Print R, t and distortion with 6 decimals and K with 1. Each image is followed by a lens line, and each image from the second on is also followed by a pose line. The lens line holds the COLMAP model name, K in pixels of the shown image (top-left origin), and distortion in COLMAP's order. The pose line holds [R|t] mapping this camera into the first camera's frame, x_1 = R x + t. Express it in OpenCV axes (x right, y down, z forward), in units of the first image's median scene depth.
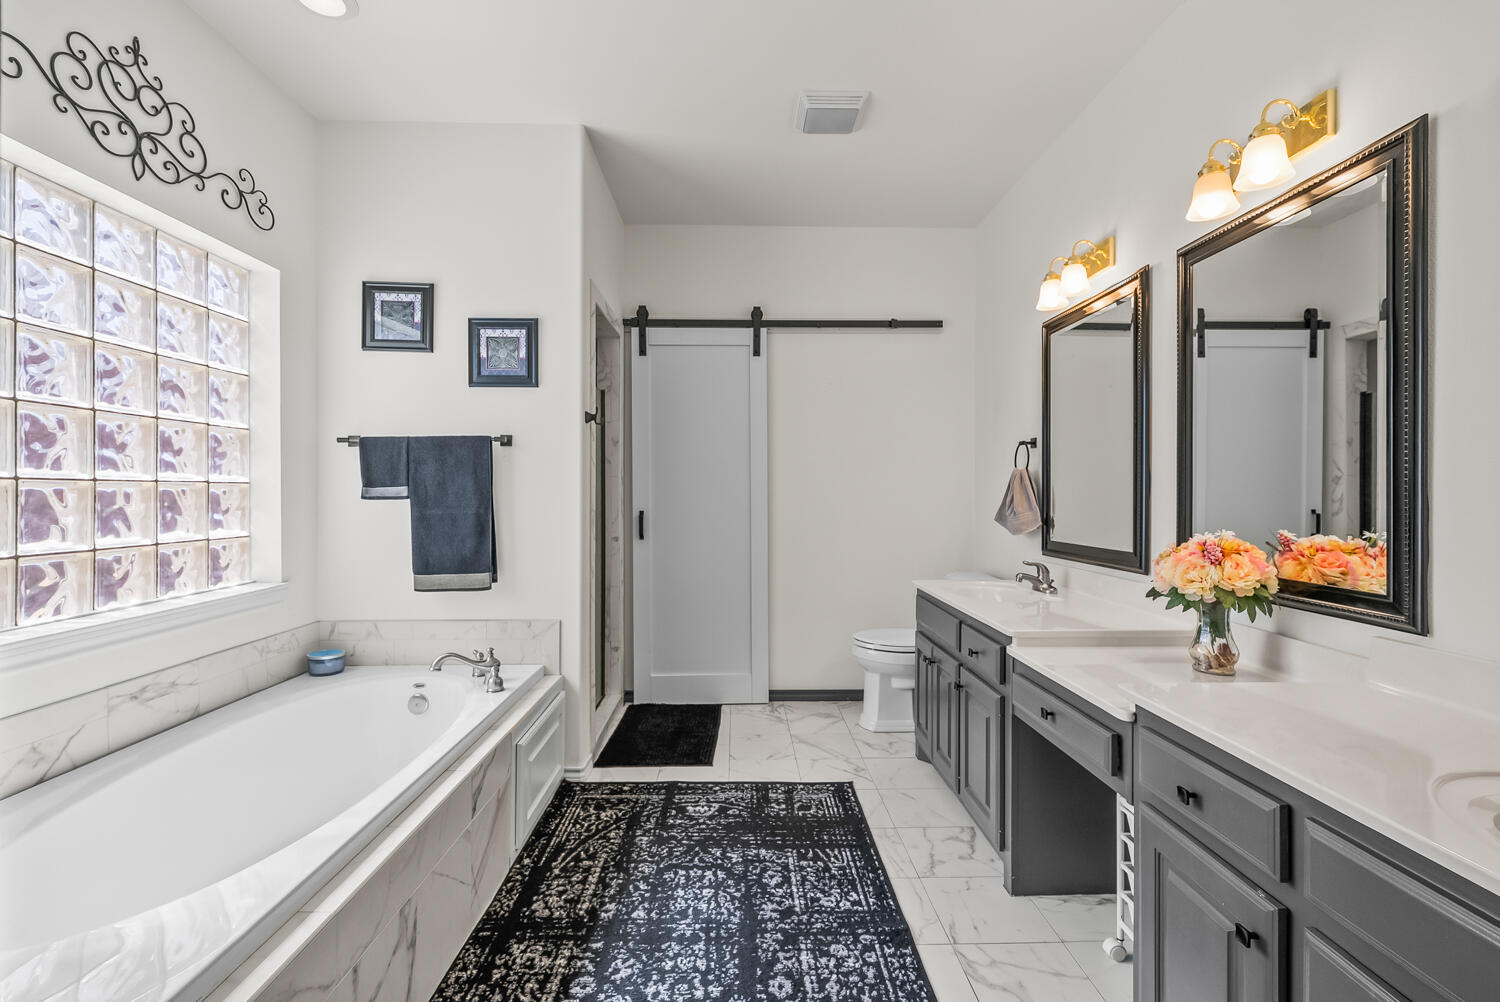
lens RADIAL K [[650.2, 0, 748.4], [0, 650.2, 492.3], [0, 0, 1]] dist [0.001424, -0.000226]
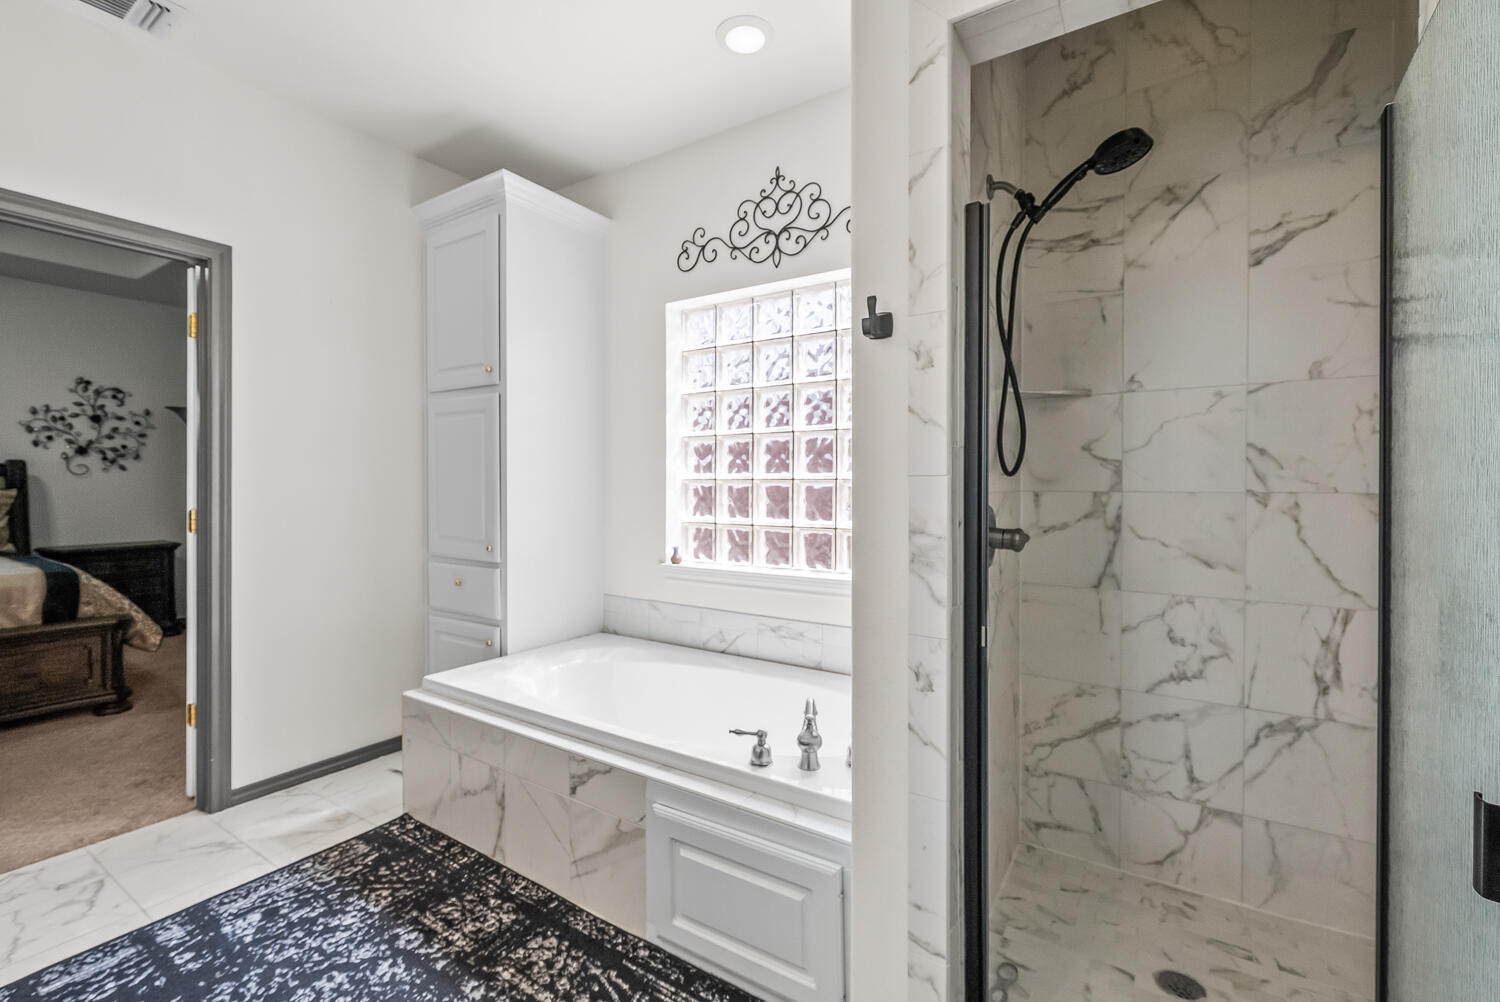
lens RADIAL K [[650.2, 0, 746.9], [0, 650.2, 493.8], [0, 0, 1]] dist [0.001424, -0.000226]
pose [[-0.566611, 0.007456, -0.823952, 0.224936], [-0.003522, 0.999928, 0.011470, -0.002666], [0.823978, 0.009401, -0.566544, 1.464934]]
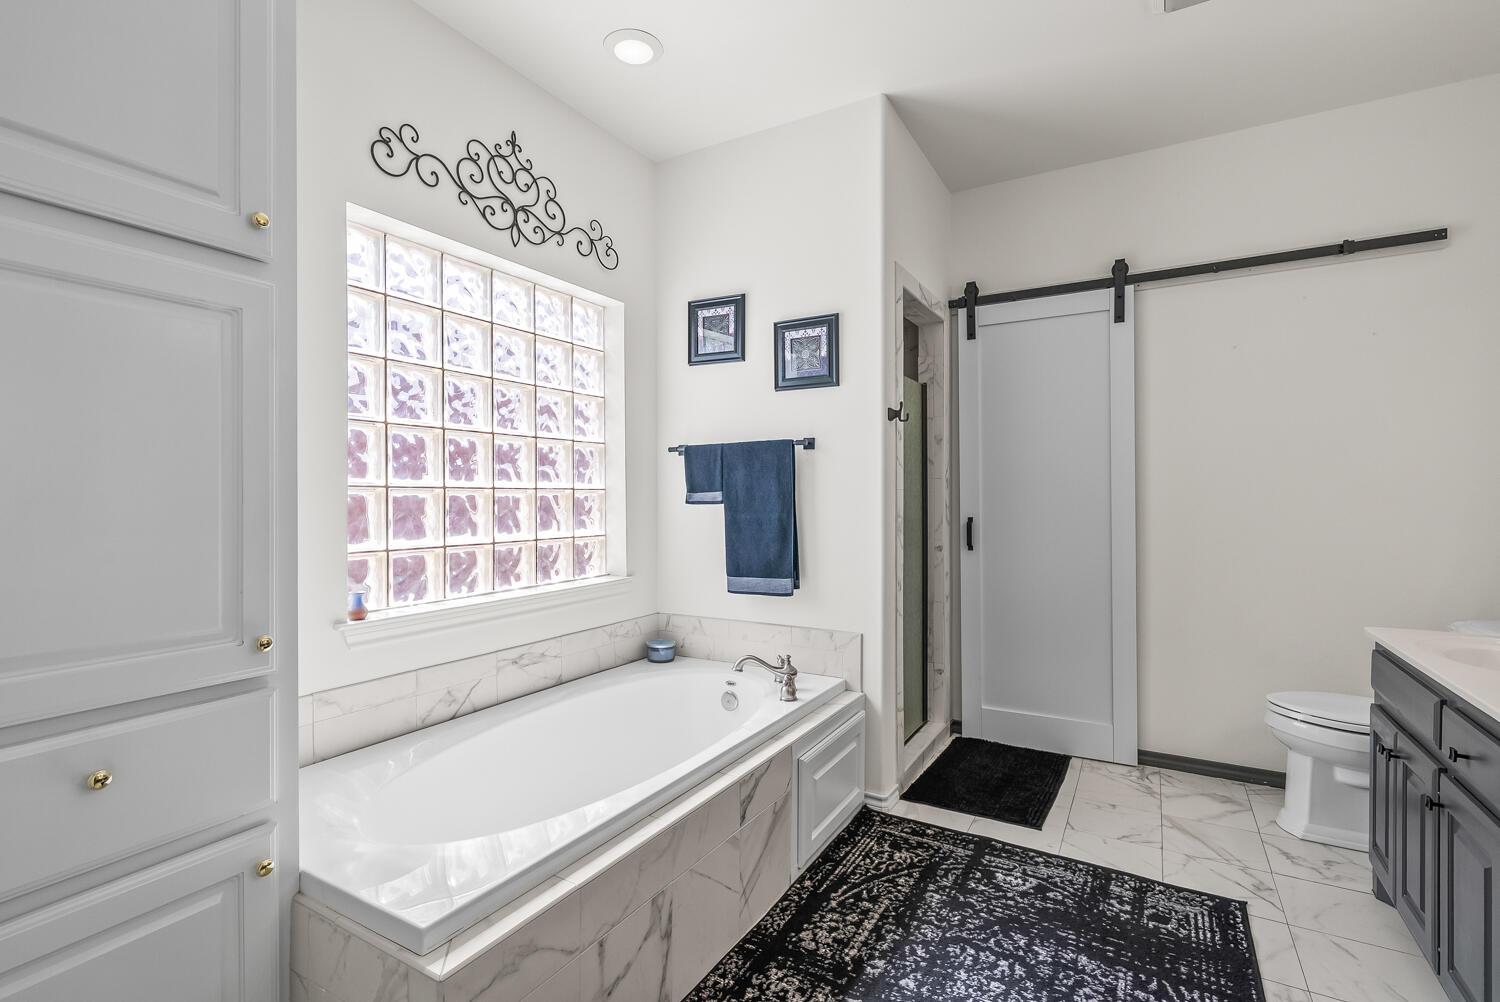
lens RADIAL K [[689.2, 0, 751.9], [0, 689.2, 499.9], [0, 0, 1]] dist [0.002024, 0.000519]
pose [[0.853740, -0.000935, -0.520698, 0.110242], [0.003611, 0.999985, 0.004124, 0.000040], [0.520686, -0.005401, 0.853731, 0.091690]]
